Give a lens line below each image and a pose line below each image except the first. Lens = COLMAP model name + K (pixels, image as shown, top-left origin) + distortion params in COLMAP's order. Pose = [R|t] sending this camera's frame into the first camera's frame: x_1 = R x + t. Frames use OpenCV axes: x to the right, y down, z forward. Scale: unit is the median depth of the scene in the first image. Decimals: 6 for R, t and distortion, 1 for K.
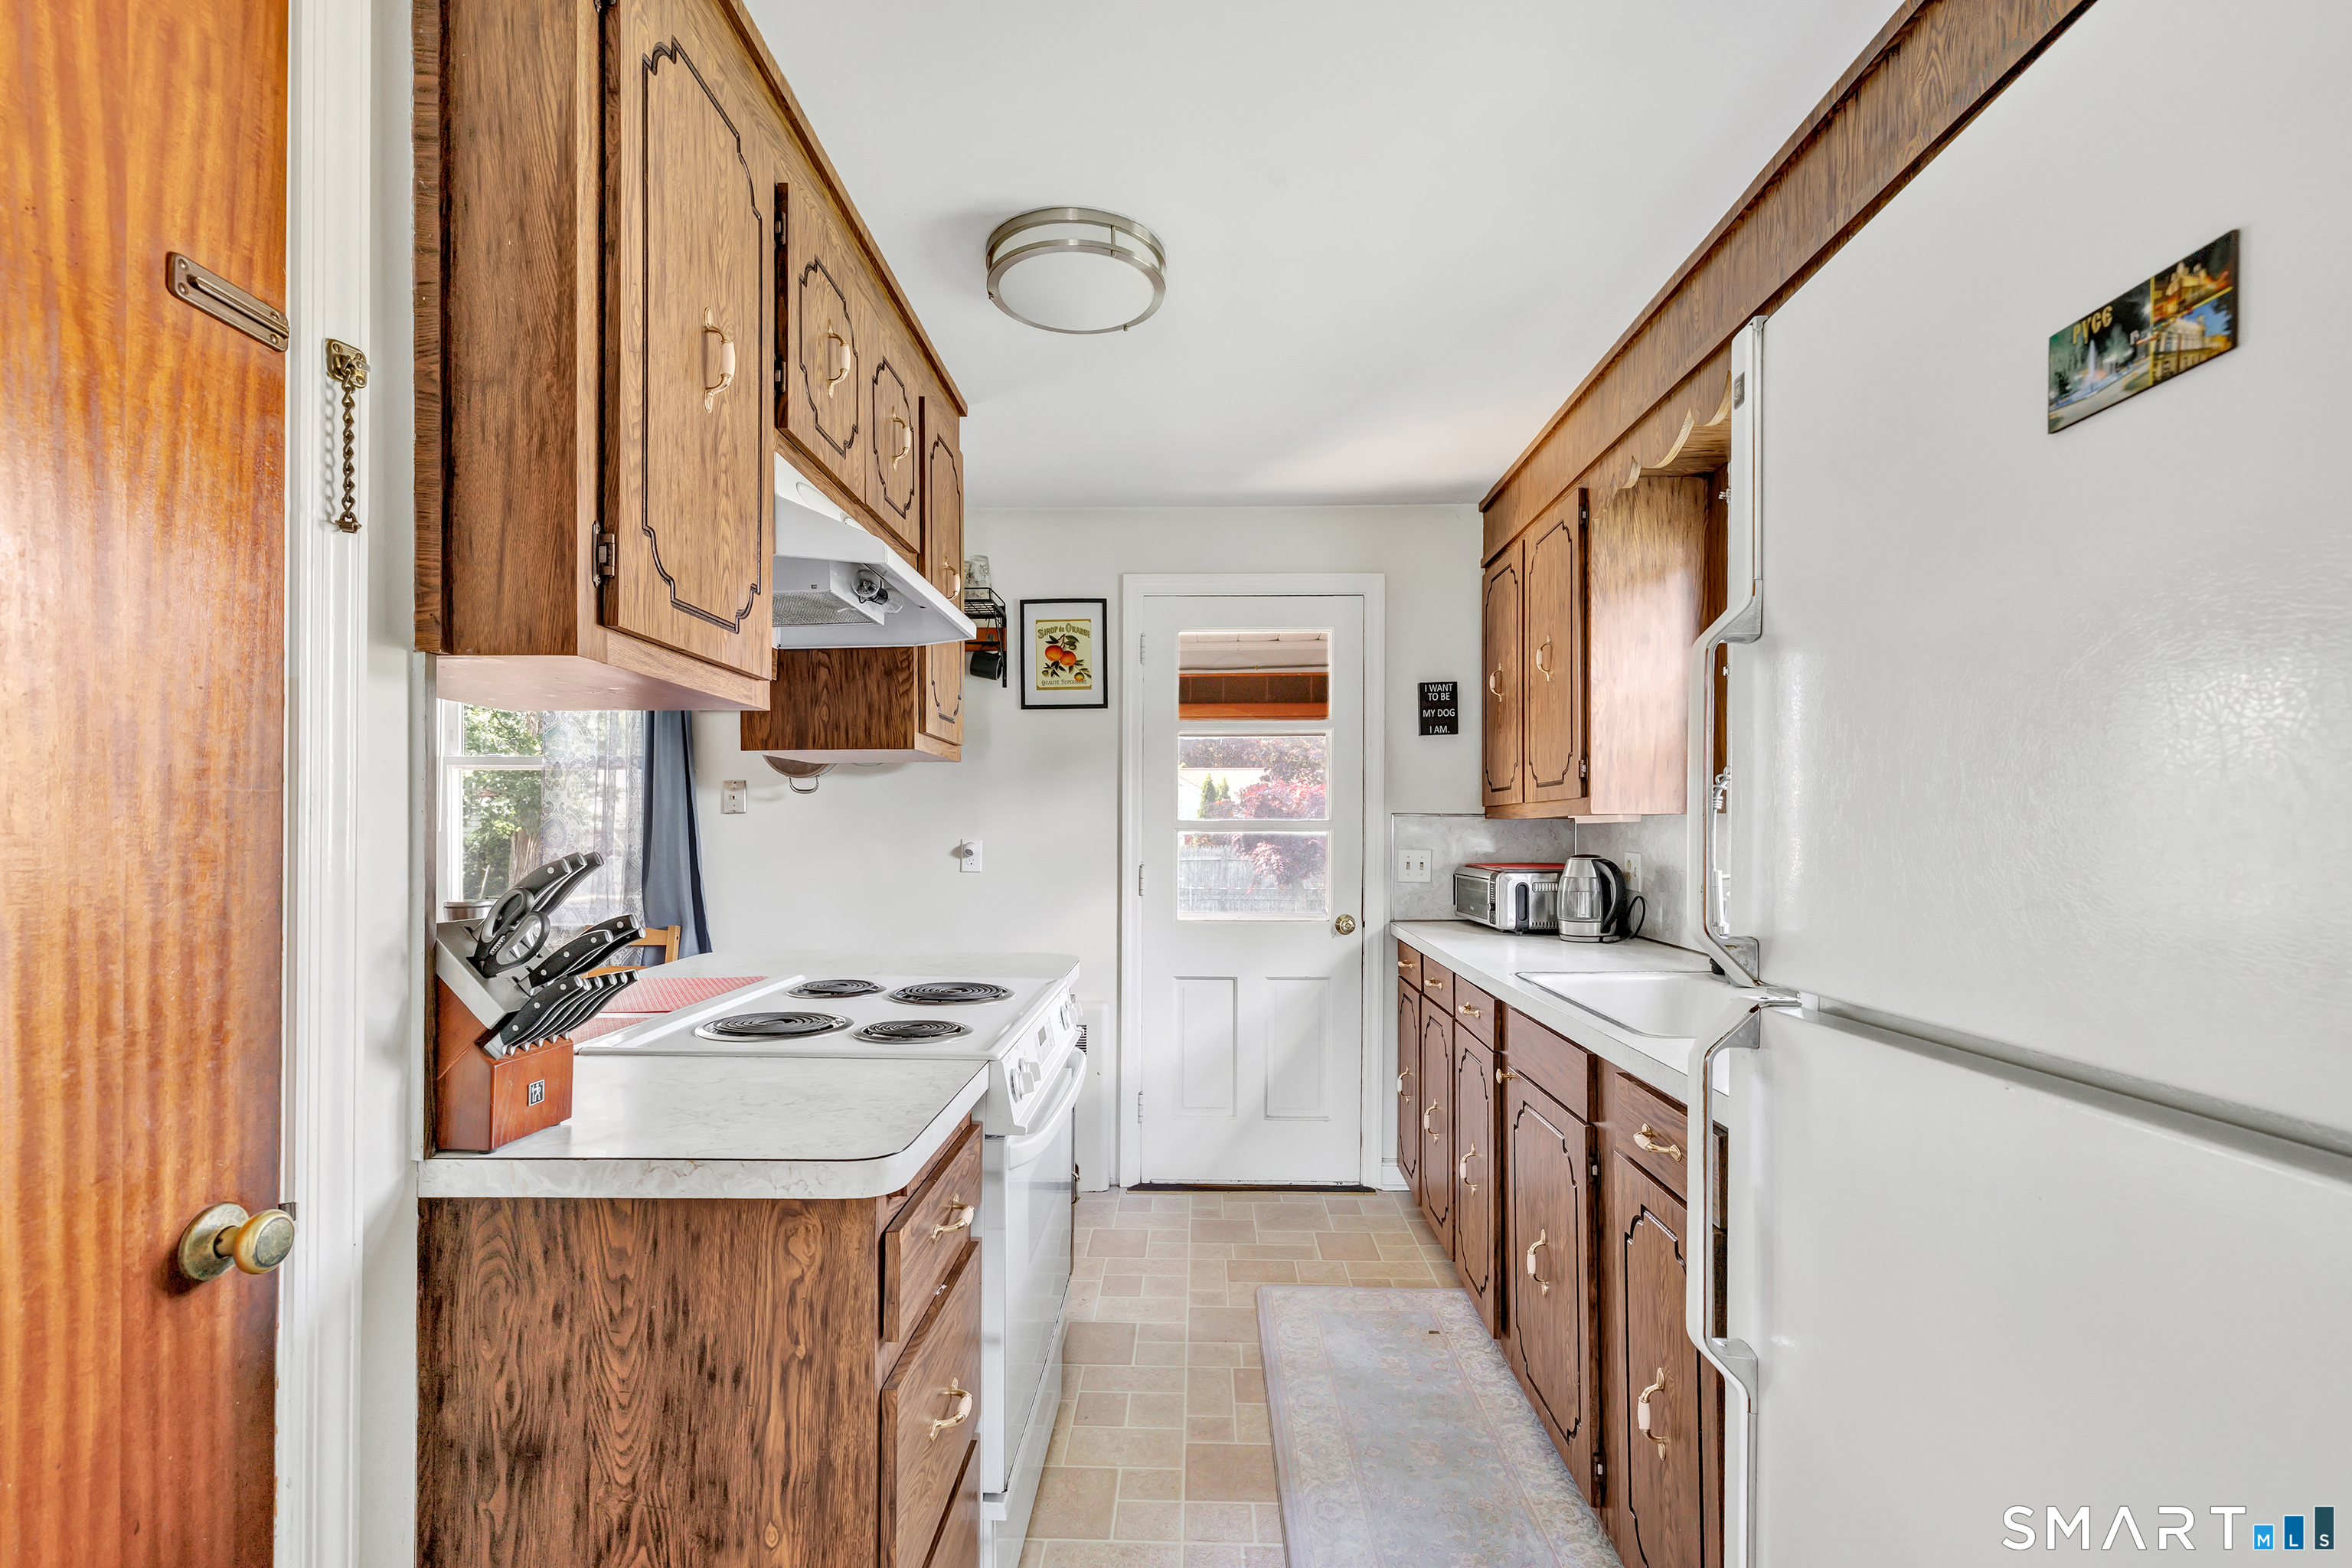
lens RADIAL K [[1061.4, 0, 1166.3], [0, 1061.4, 832.1], [0, 0, 1]] dist [-0.000115, 0.000144]
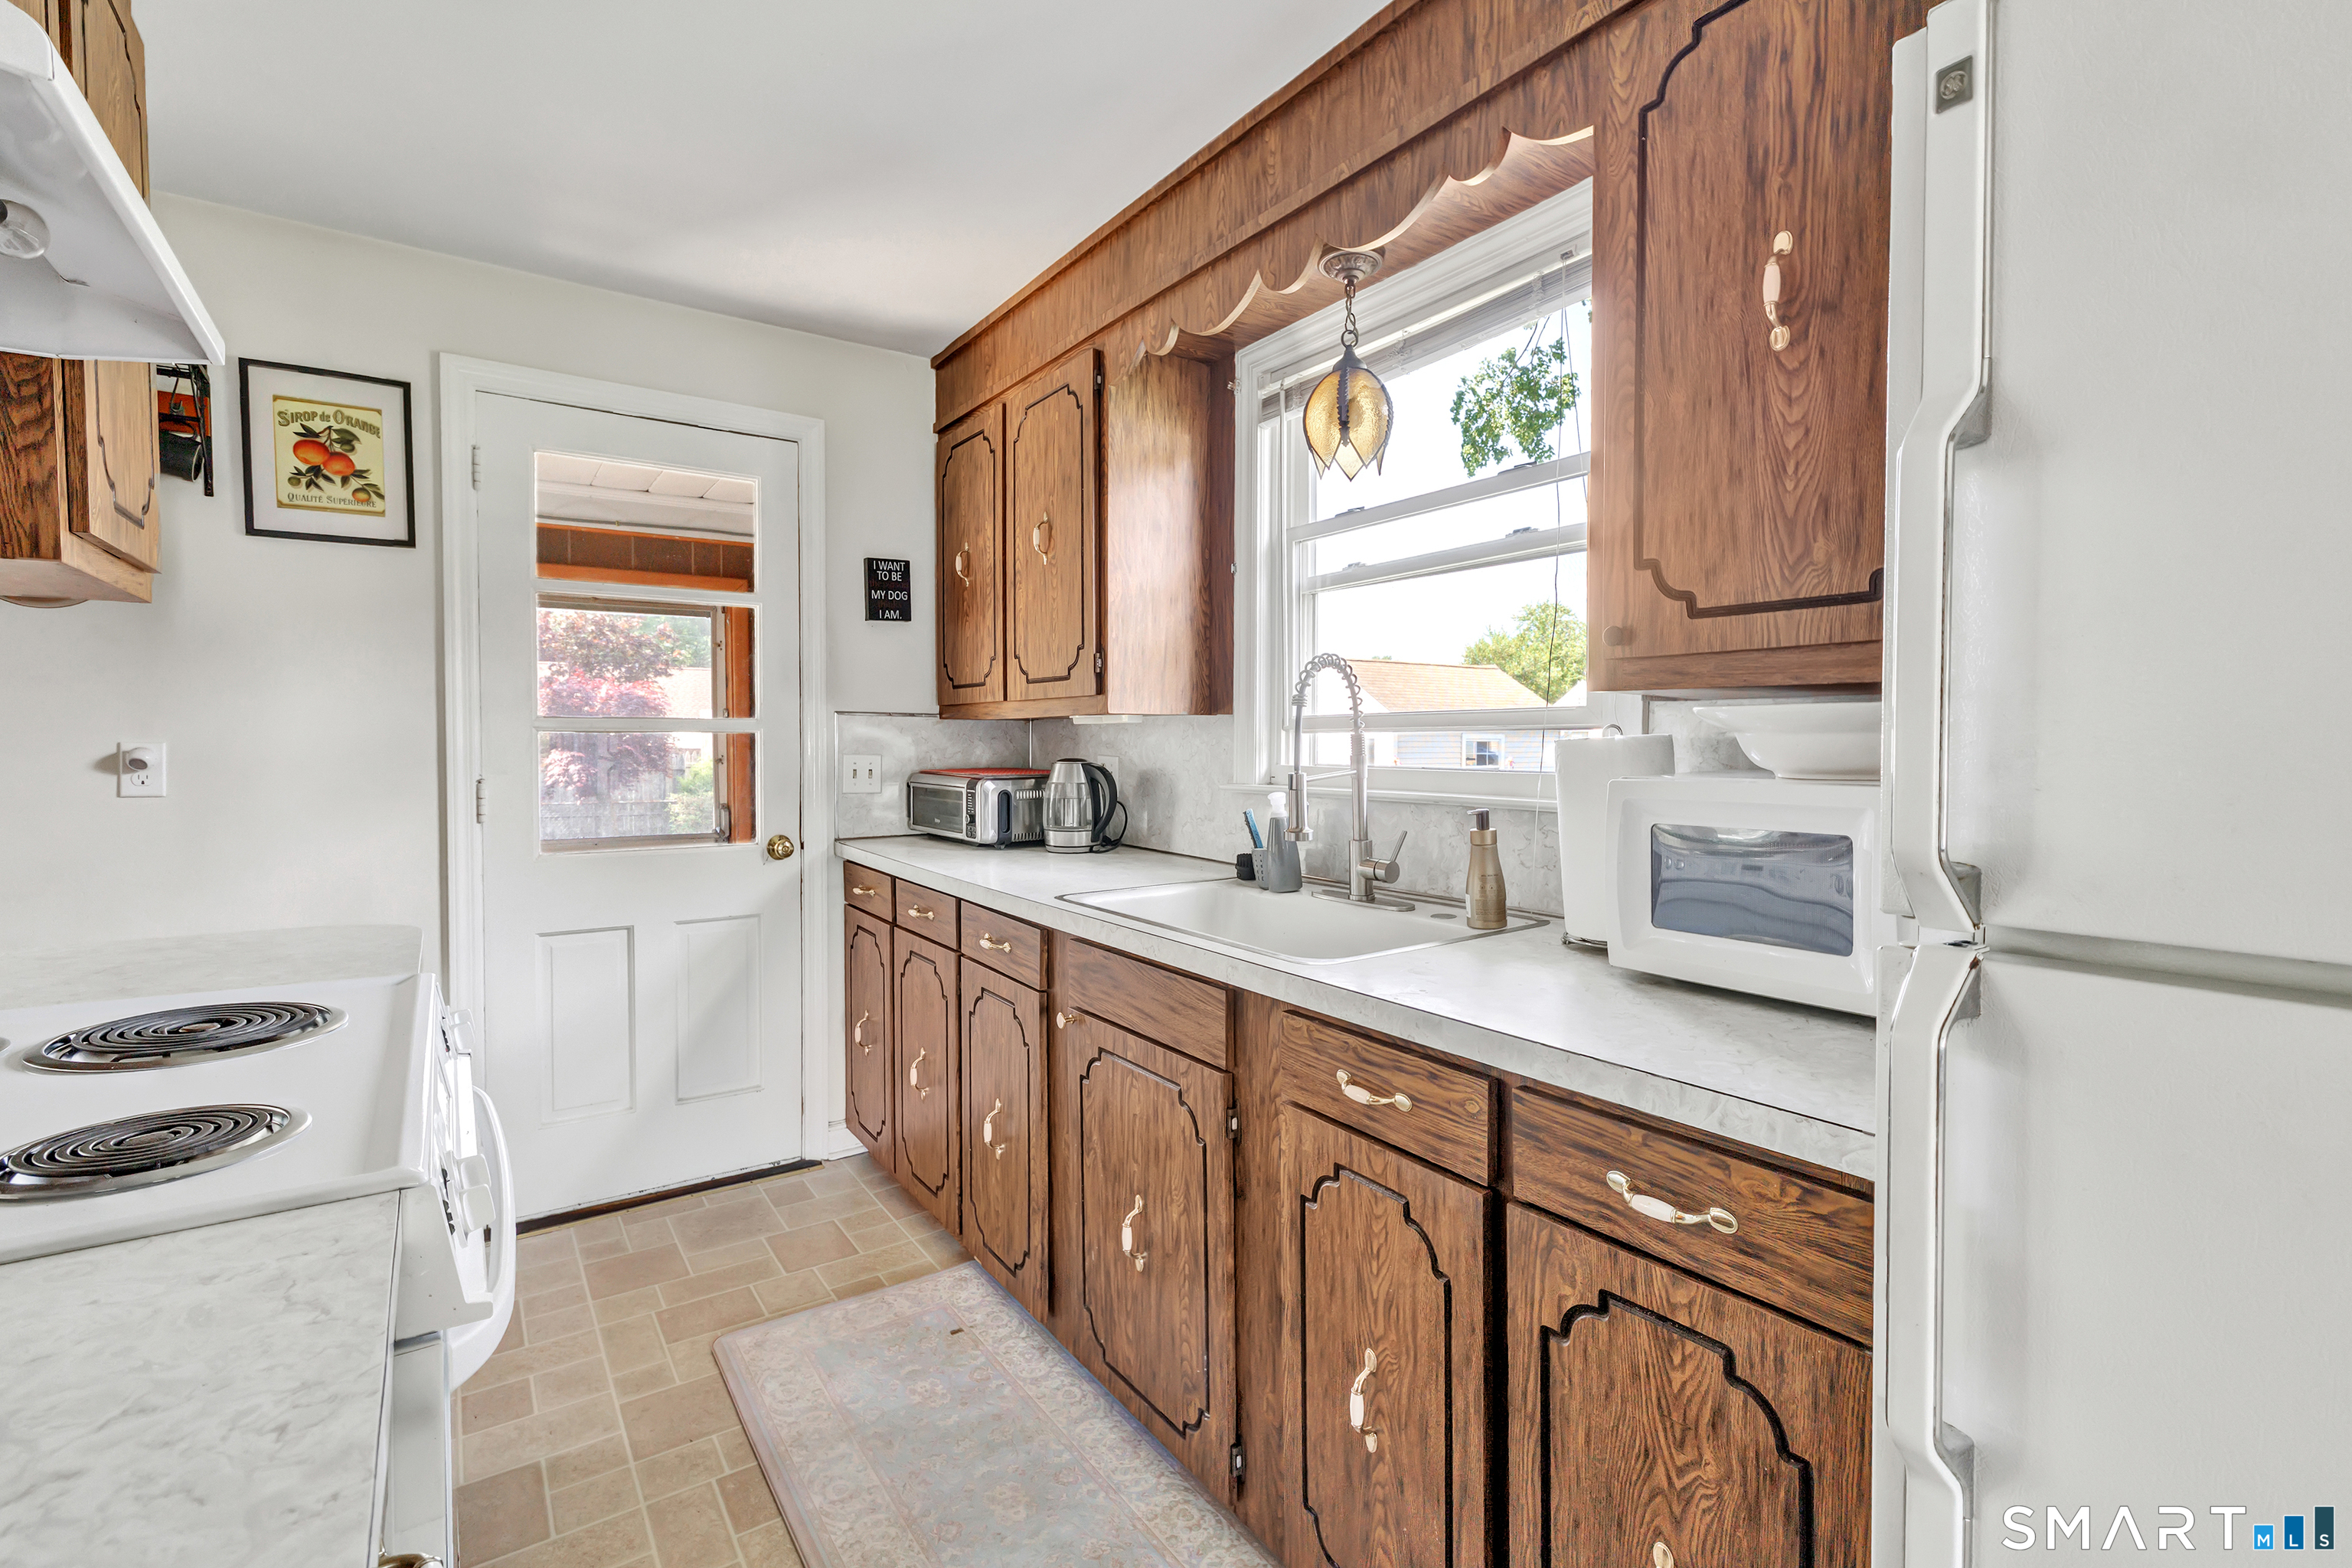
lens RADIAL K [[1067.3, 0, 1179.6], [0, 1067.3, 773.8], [0, 0, 1]] dist [-0.000252, -0.000066]
pose [[0.806808, -0.017294, 0.590560, -0.076180], [-0.002331, 0.999471, 0.032454, 0.004069], [-0.590809, -0.027561, 0.806341, 0.186269]]
